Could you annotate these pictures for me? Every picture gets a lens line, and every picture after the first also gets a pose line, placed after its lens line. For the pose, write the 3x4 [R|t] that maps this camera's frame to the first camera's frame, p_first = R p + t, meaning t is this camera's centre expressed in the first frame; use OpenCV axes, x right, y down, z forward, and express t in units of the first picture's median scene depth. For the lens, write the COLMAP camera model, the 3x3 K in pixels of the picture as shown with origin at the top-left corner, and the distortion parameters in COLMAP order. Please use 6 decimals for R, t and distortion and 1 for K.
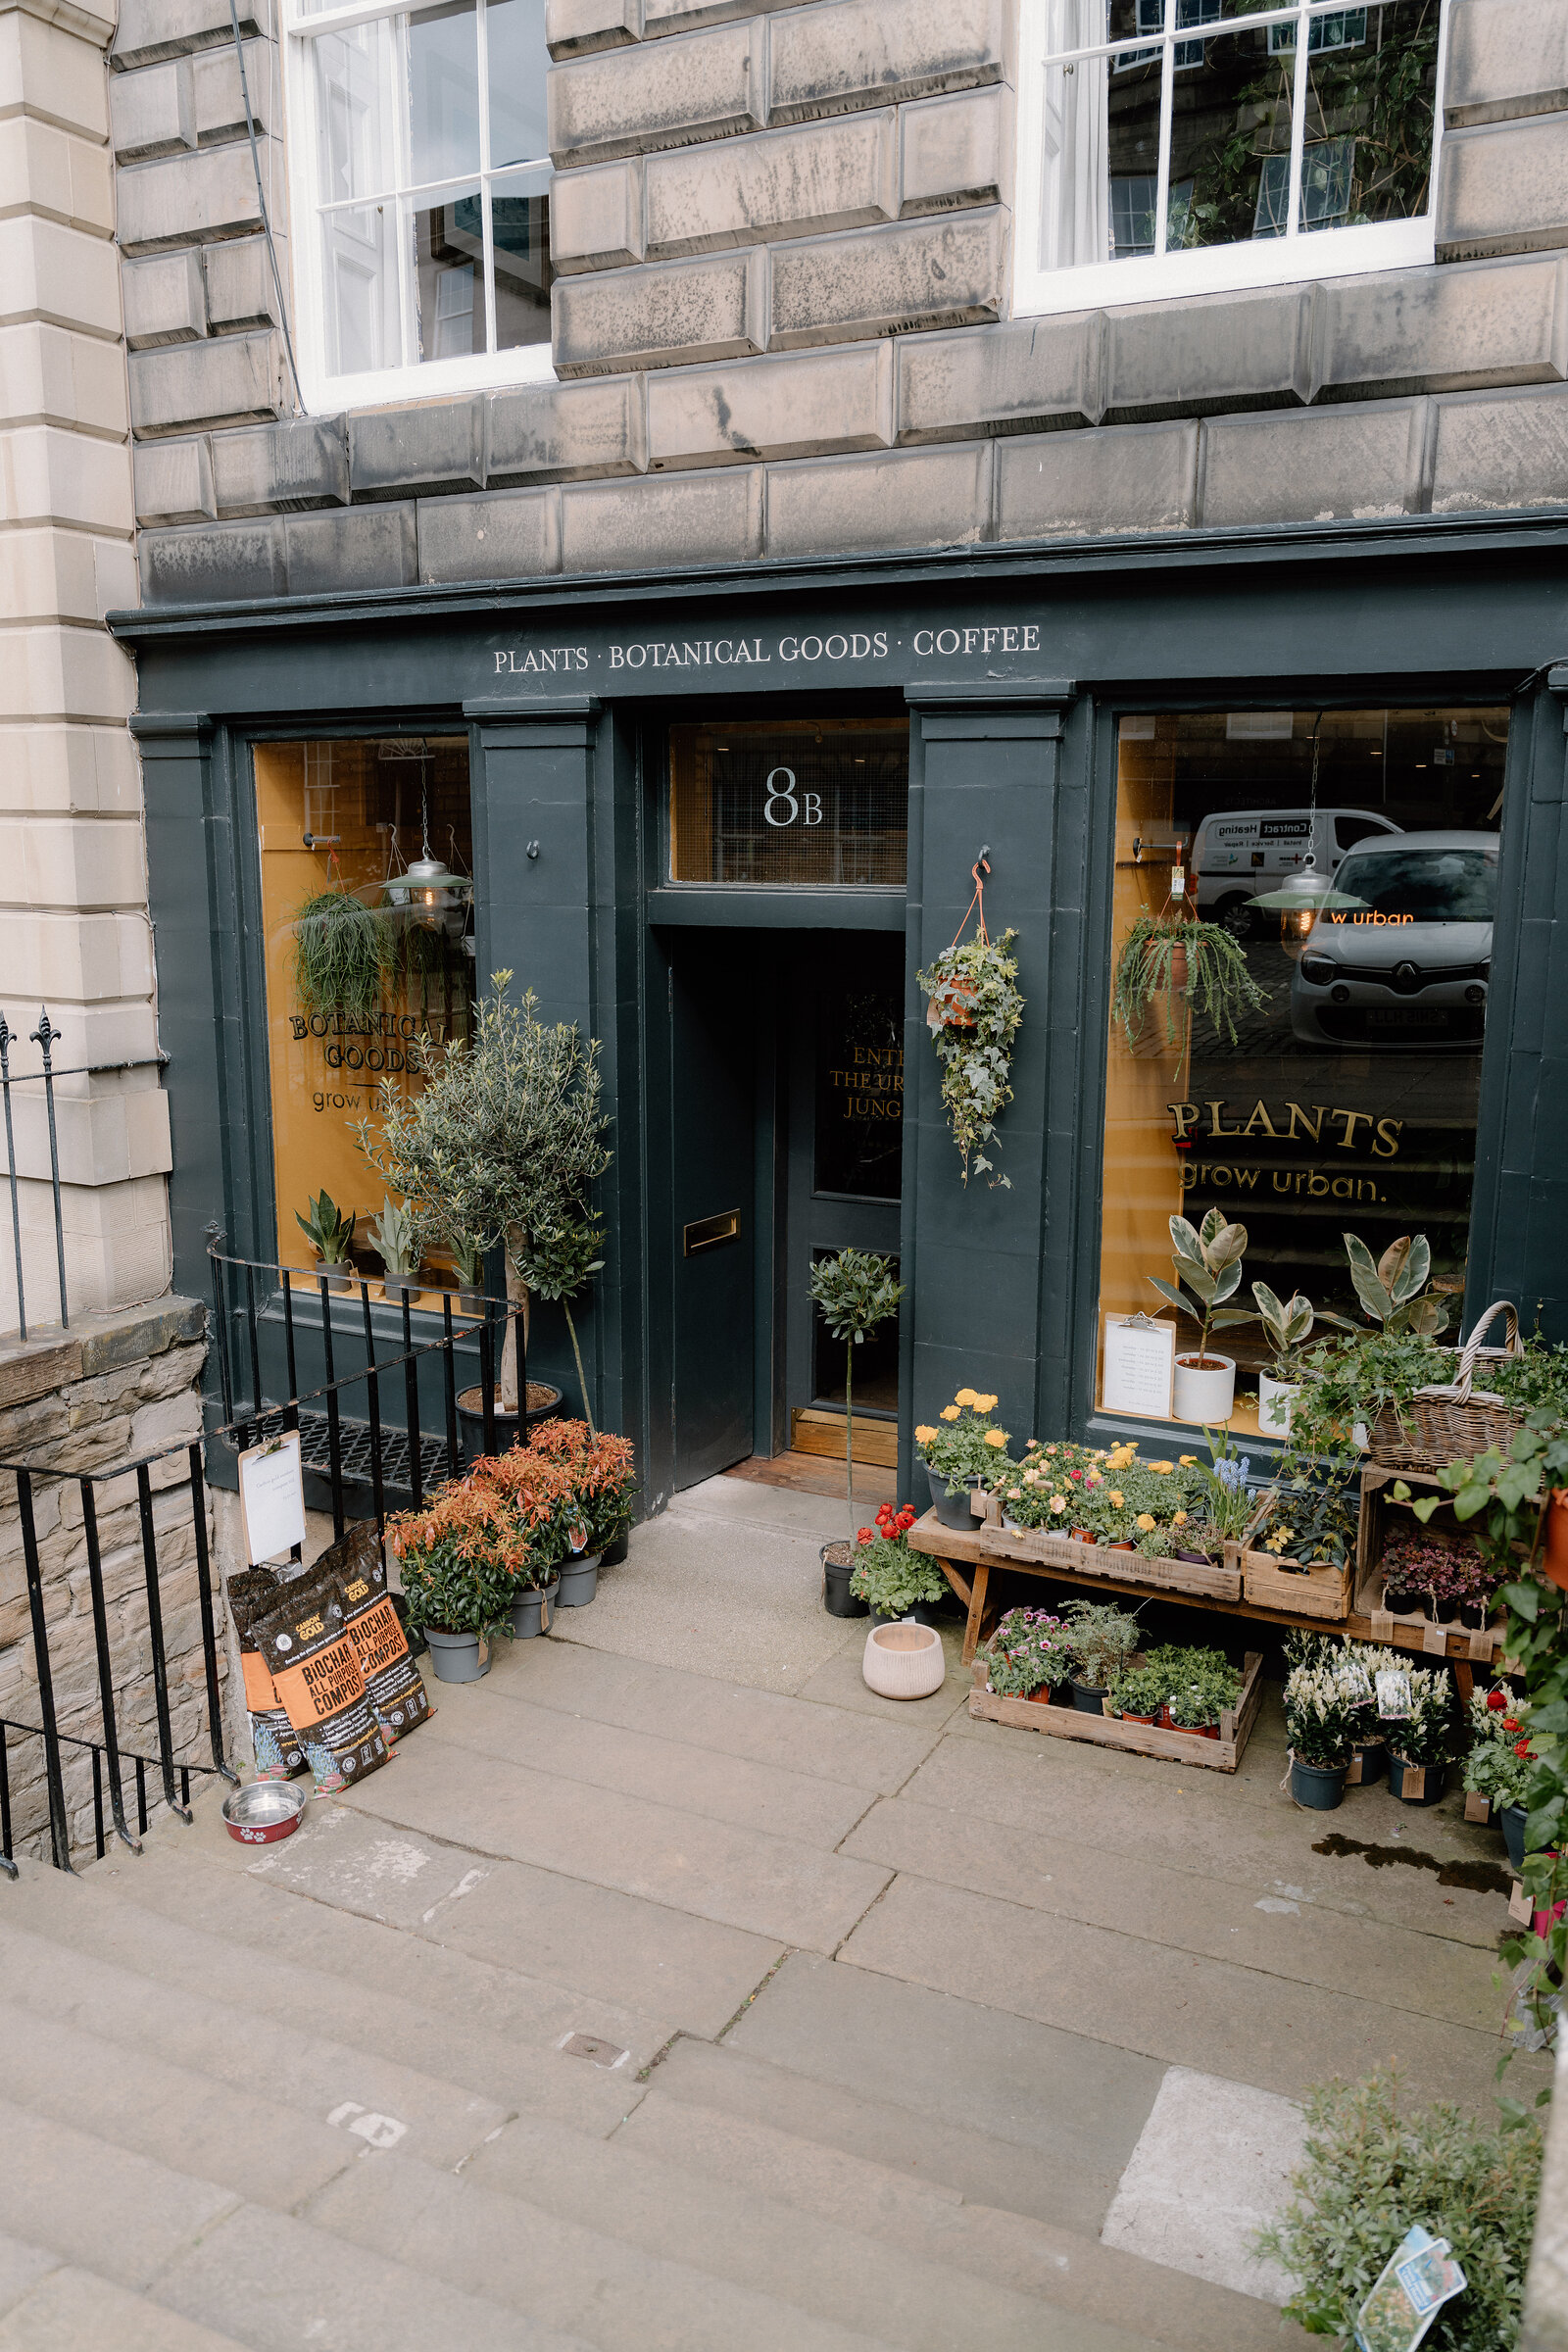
lens RADIAL K [[1606.2, 0, 784.0], [0, 1606.2, 1176.0], [0, 0, 1]] dist [0.005691, 0.002225]
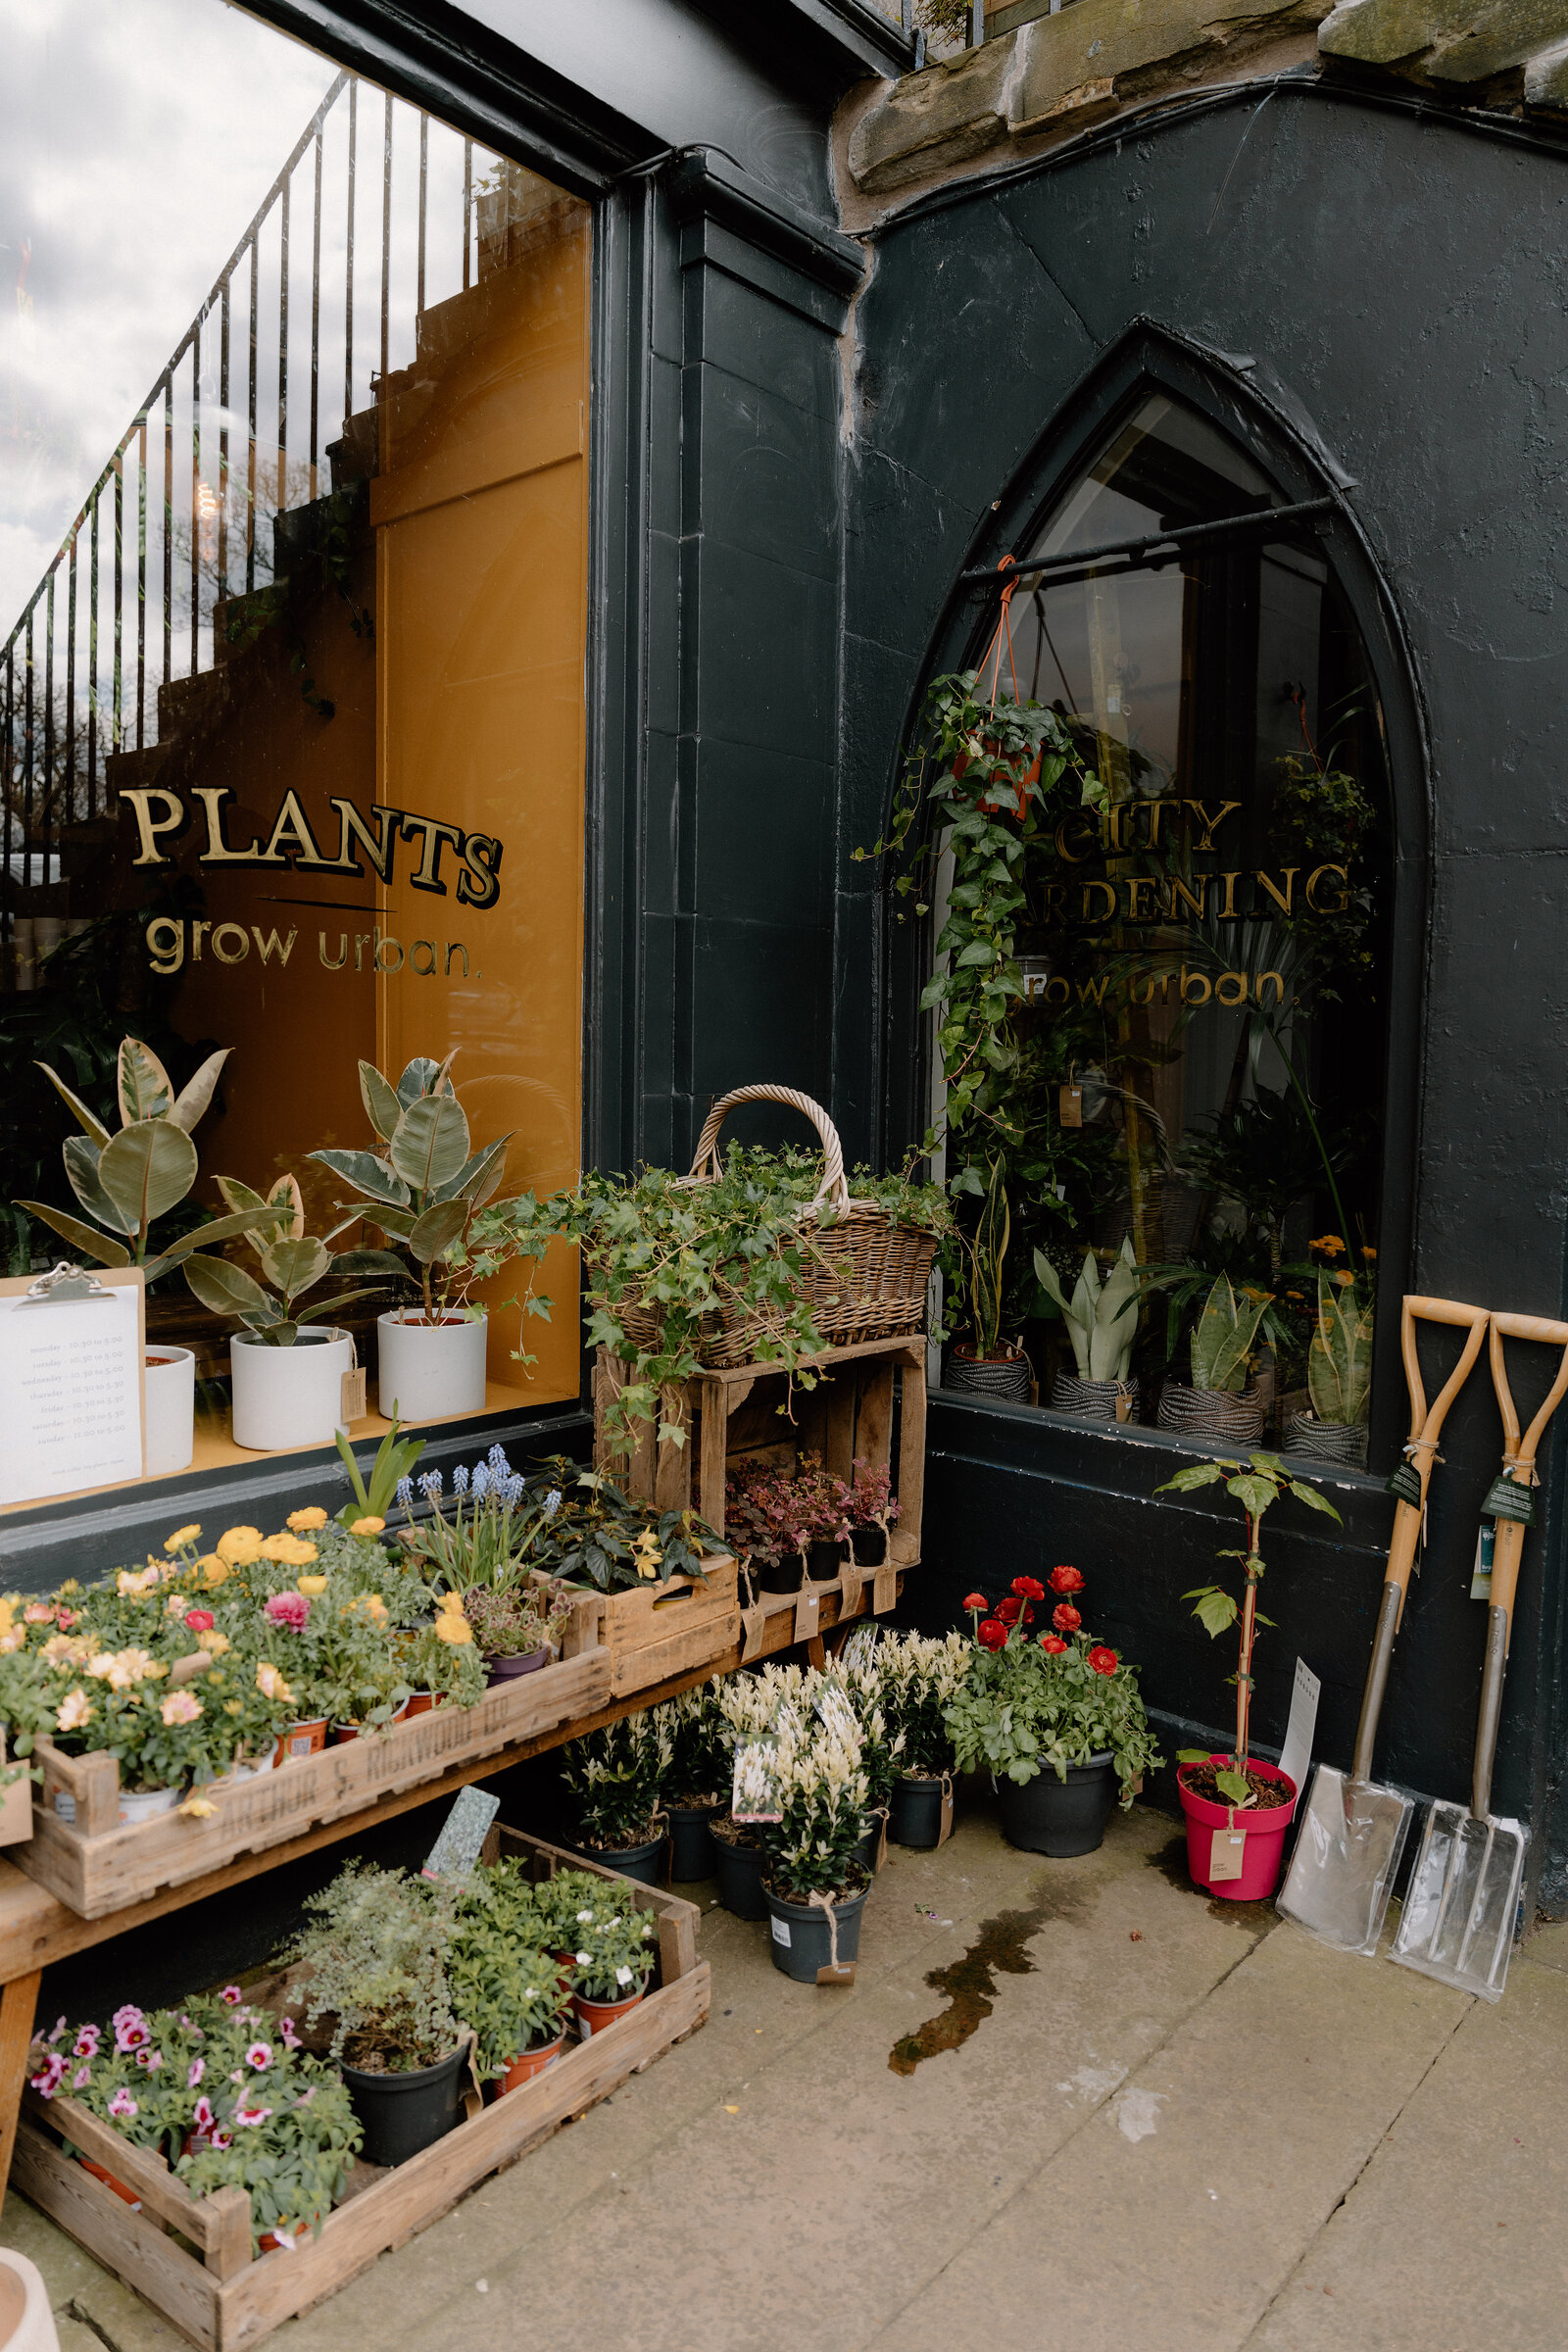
lens RADIAL K [[1606.2, 0, 784.0], [0, 1606.2, 1176.0], [0, 0, 1]] dist [0.005691, 0.002225]
pose [[0.241737, -0.077487, 0.967243, -0.176000], [0.165461, 0.985499, 0.037597, 0.082309], [-0.956131, 0.150952, 0.251053, 0.740050]]
